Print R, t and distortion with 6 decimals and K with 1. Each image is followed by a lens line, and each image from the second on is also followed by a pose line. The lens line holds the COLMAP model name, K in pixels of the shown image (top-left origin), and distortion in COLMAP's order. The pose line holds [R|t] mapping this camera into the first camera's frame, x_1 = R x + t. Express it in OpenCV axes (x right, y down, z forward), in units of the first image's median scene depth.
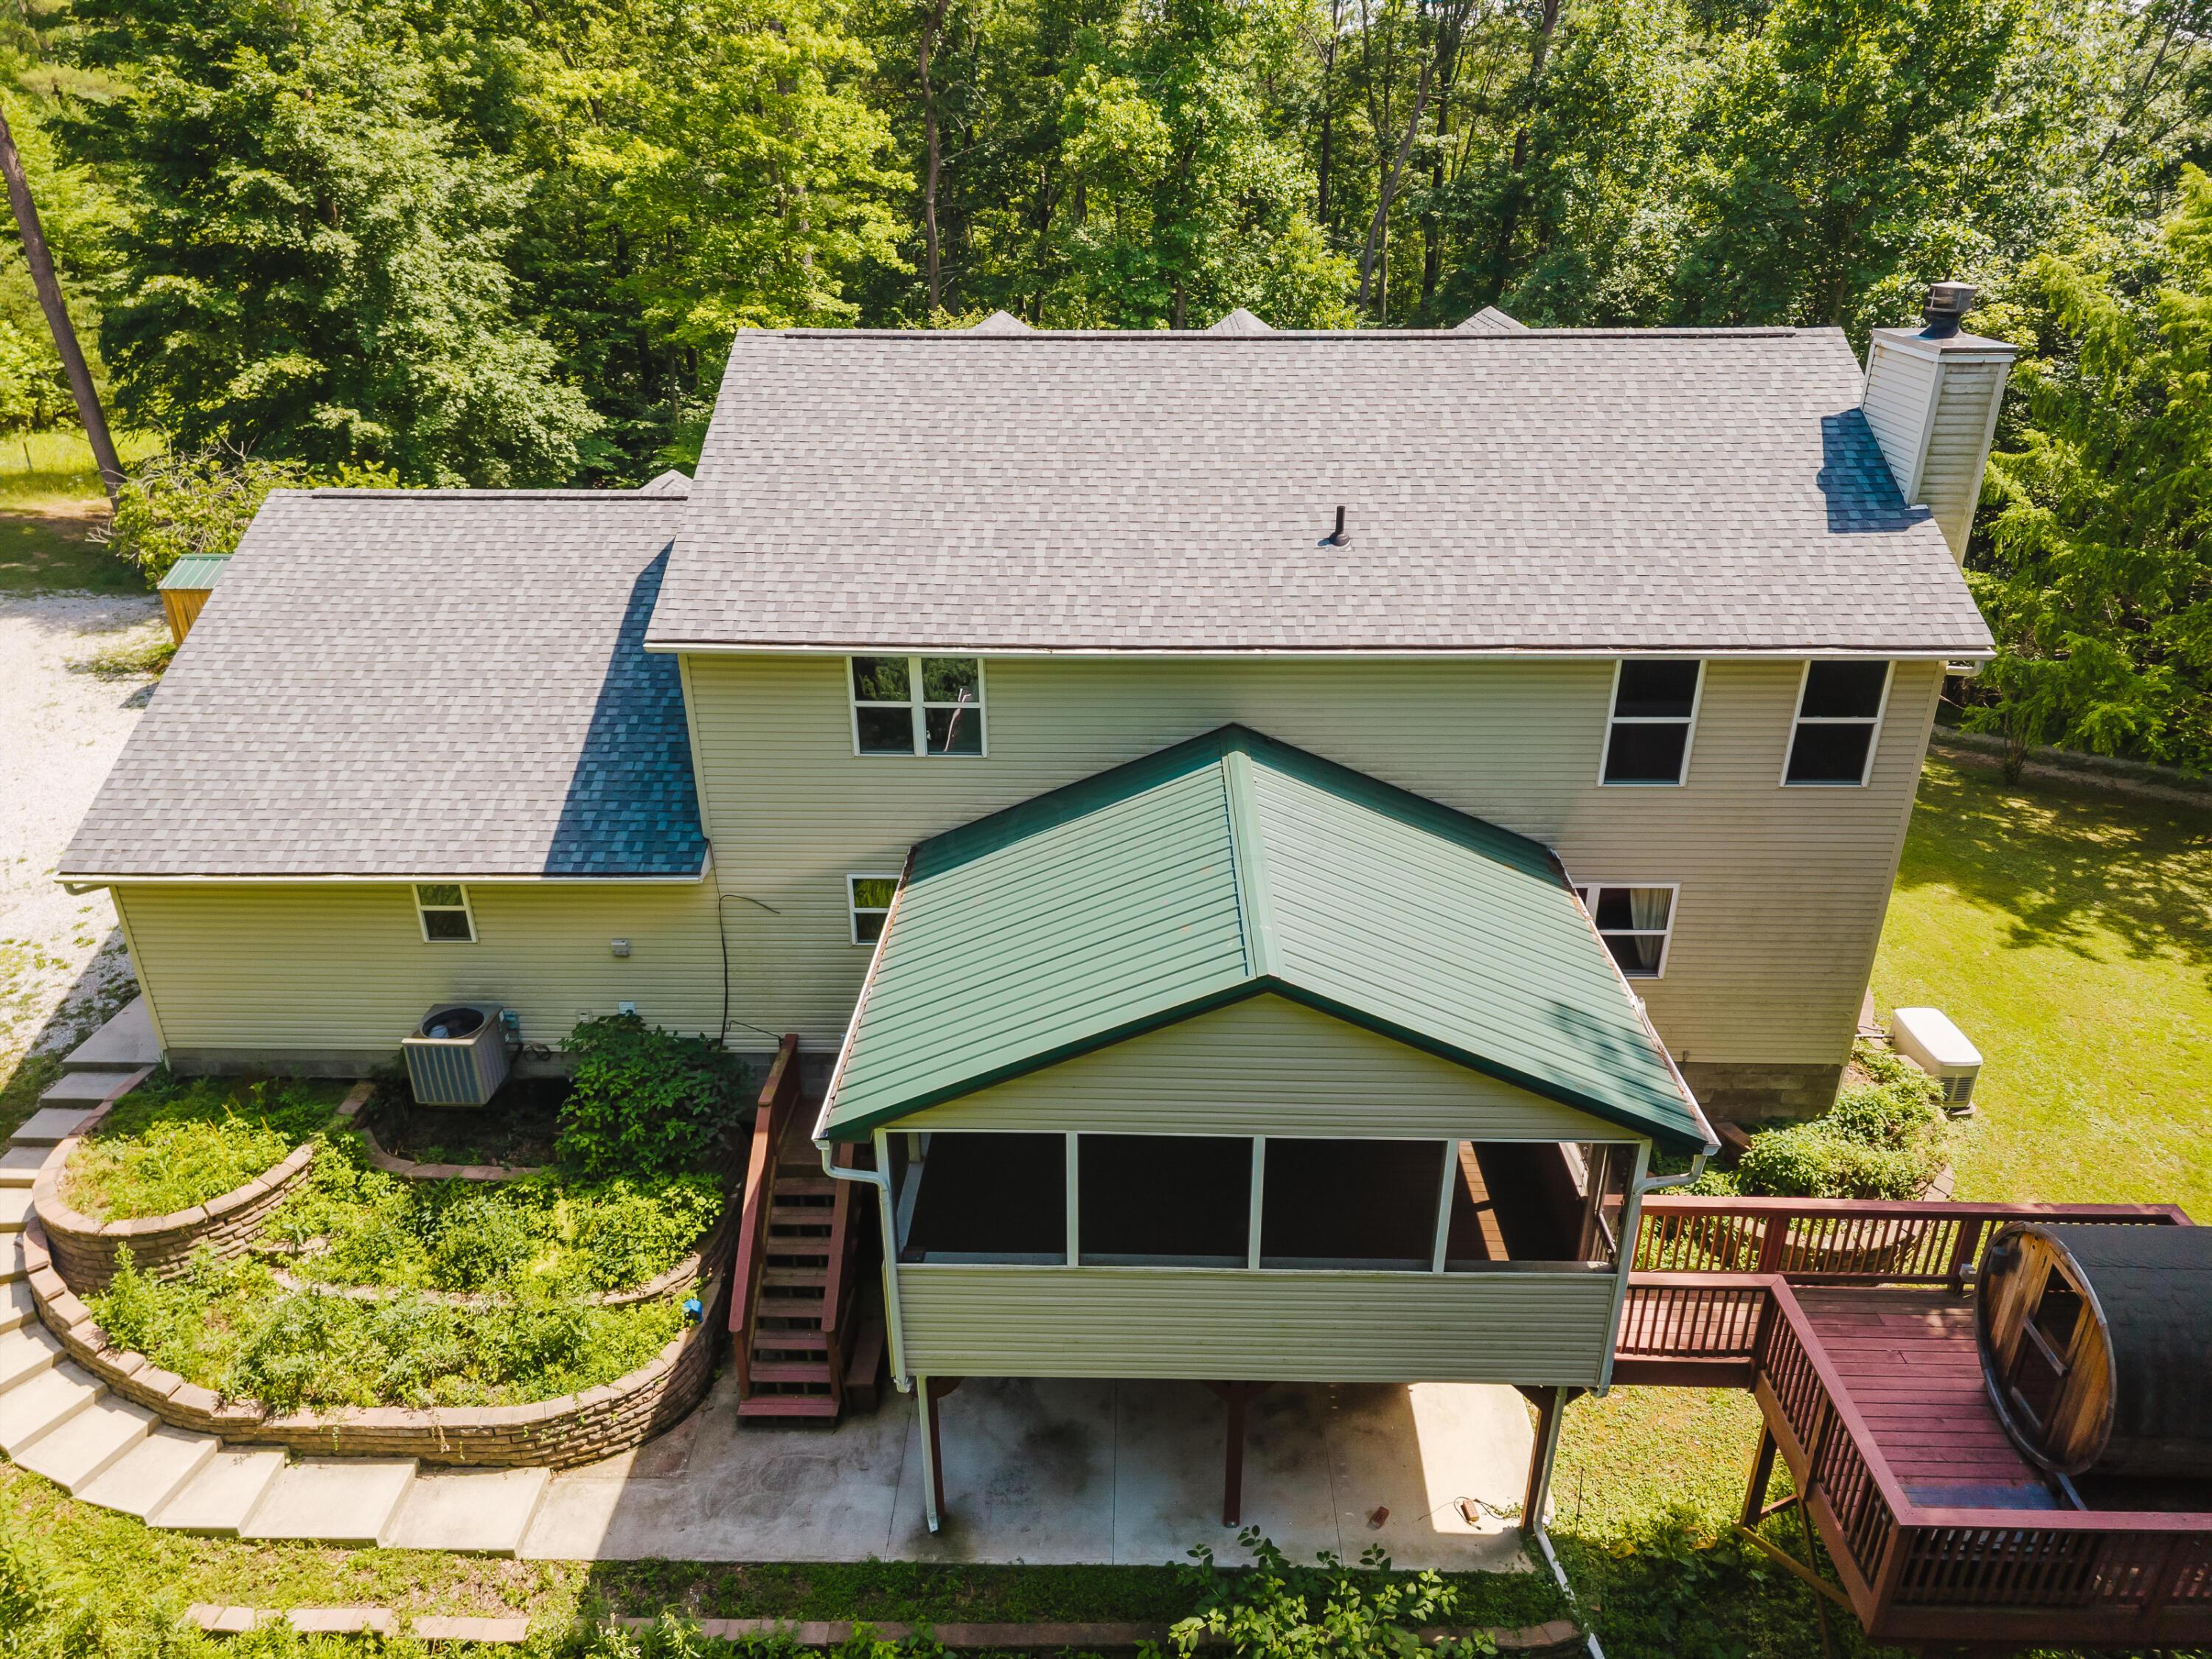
lens RADIAL K [[1479.2, 0, 1106.0], [0, 1479.2, 829.5], [0, 0, 1]] dist [0.018959, -0.013826]
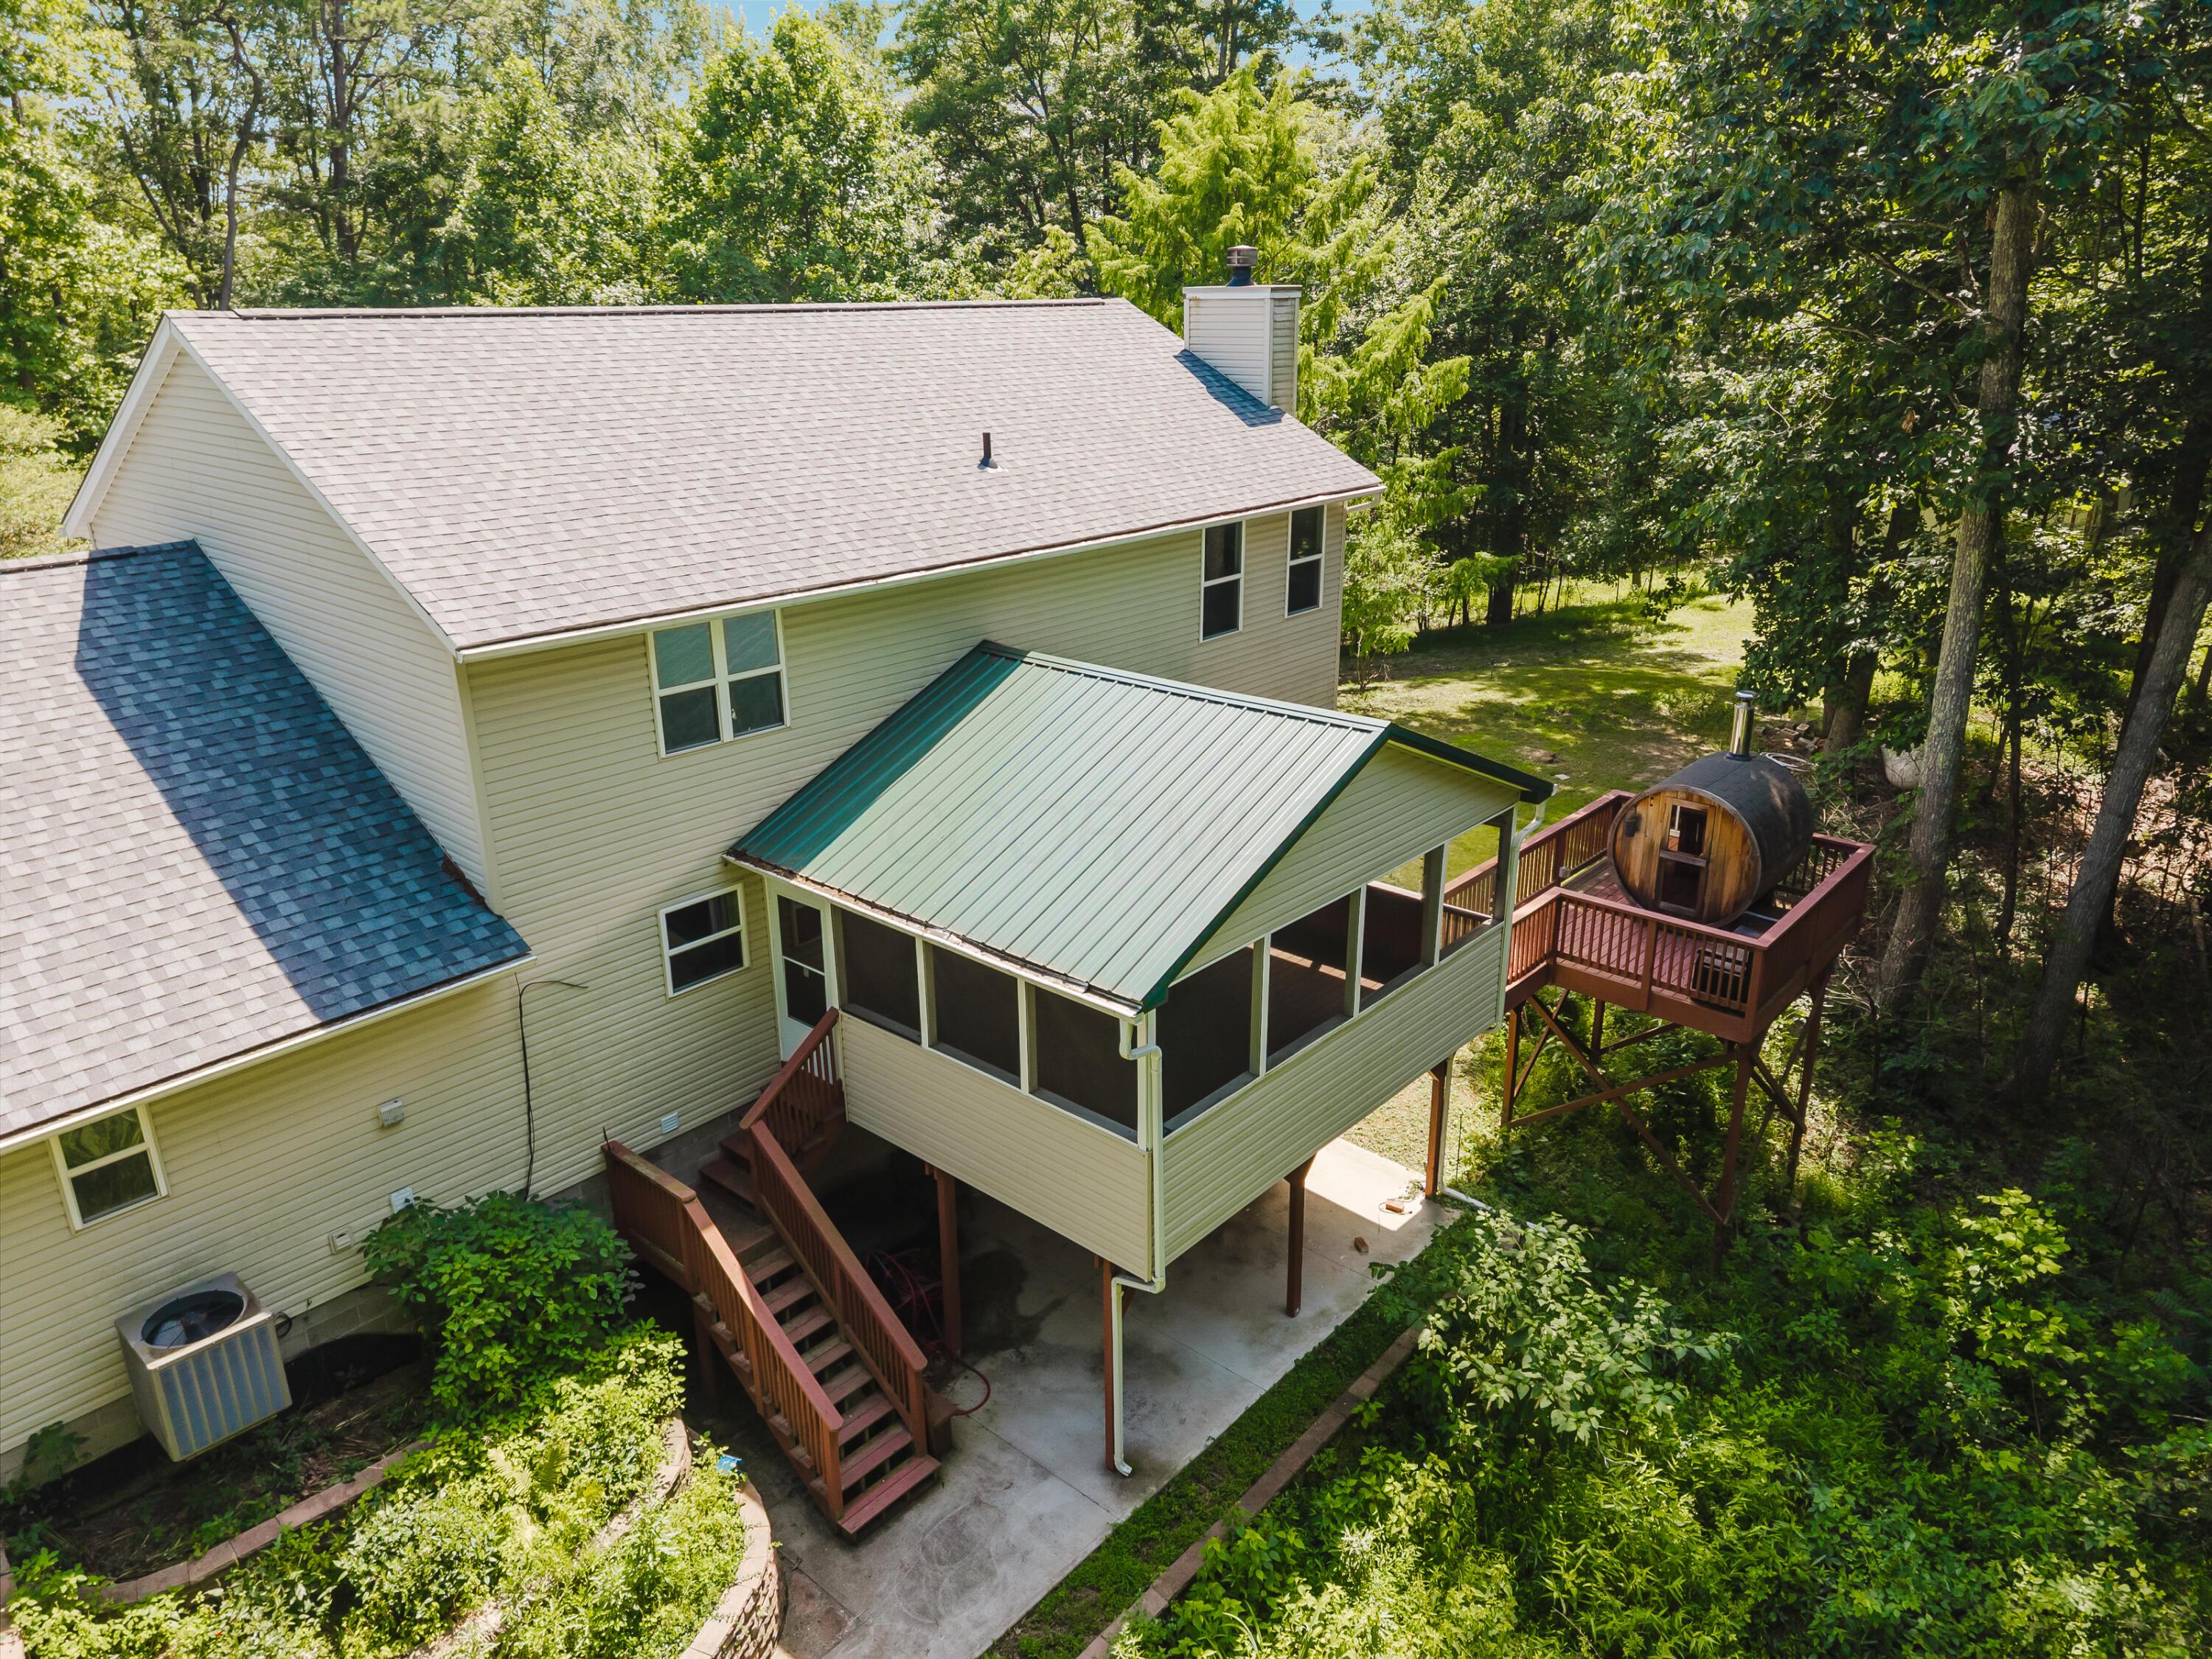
lens RADIAL K [[1479.2, 0, 1106.0], [0, 1479.2, 829.5], [0, 0, 1]] dist [0.018959, -0.013826]
pose [[0.643977, -0.262420, 0.718630, -0.630609], [0.329988, 0.942736, 0.048548, 0.031521], [-0.690218, 0.205876, 0.693696, 0.242997]]
